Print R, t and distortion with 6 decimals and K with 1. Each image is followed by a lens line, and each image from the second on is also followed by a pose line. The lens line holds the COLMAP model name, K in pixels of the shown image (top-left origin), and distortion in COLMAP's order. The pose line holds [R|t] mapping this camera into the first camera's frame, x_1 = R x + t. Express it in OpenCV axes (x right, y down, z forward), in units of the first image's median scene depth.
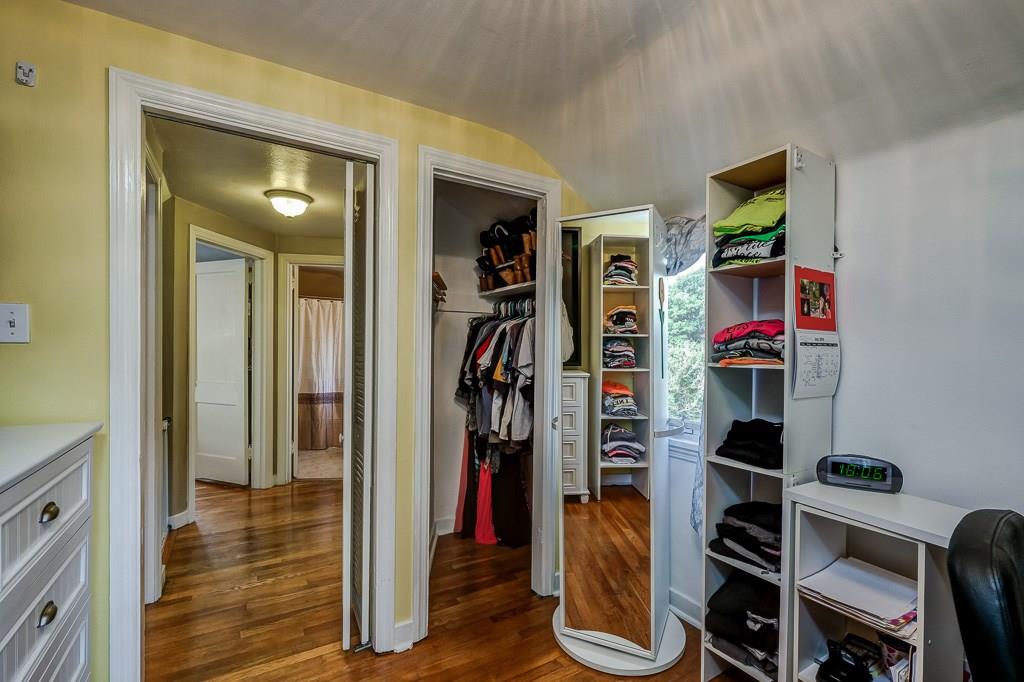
lens RADIAL K [[451.9, 0, 514.5], [0, 451.9, 346.4], [0, 0, 1]] dist [0.002062, 0.000404]
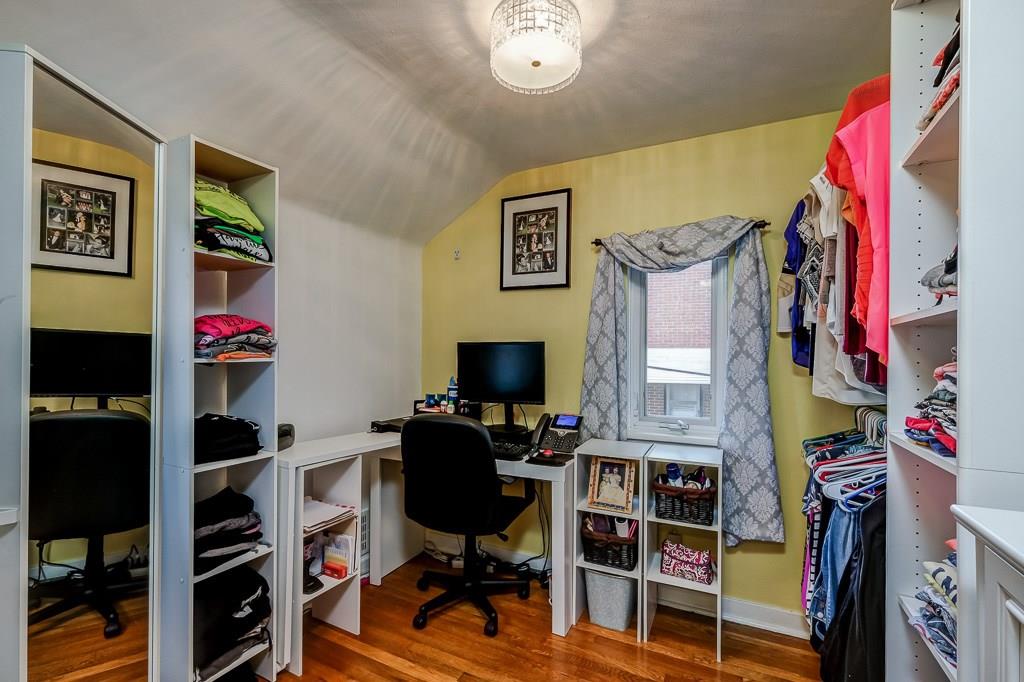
lens RADIAL K [[451.9, 0, 514.5], [0, 451.9, 346.4], [0, 0, 1]] dist [0.002062, 0.000404]
pose [[-0.519554, 0.002502, 0.854434, -0.660056], [-0.013897, 0.999839, -0.011378, 0.015590], [-0.854324, -0.017785, -0.519436, 1.002242]]
